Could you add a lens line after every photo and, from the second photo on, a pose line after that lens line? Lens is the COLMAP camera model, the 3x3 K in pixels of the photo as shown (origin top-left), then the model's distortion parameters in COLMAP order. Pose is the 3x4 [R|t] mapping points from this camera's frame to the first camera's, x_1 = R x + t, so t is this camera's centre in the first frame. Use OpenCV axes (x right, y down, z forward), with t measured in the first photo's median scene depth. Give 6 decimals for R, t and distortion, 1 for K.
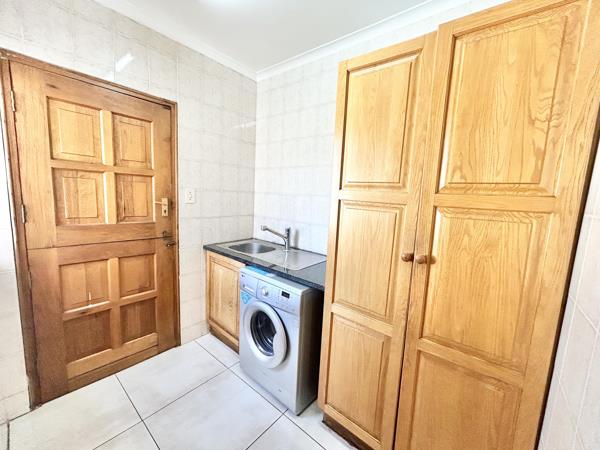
lens RADIAL K [[243.9, 0, 300.0], [0, 243.9, 225.0], [0, 0, 1]] dist [-0.001382, 0.000166]
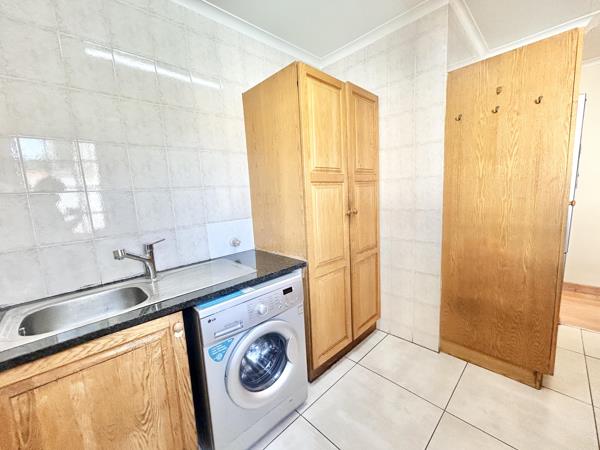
lens RADIAL K [[243.9, 0, 300.0], [0, 243.9, 225.0], [0, 0, 1]] dist [-0.001382, 0.000166]
pose [[0.111142, -0.184825, 0.976467, -0.878055], [0.192329, 0.967979, 0.161328, -0.085977], [-0.975016, 0.169873, 0.143130, 0.771359]]
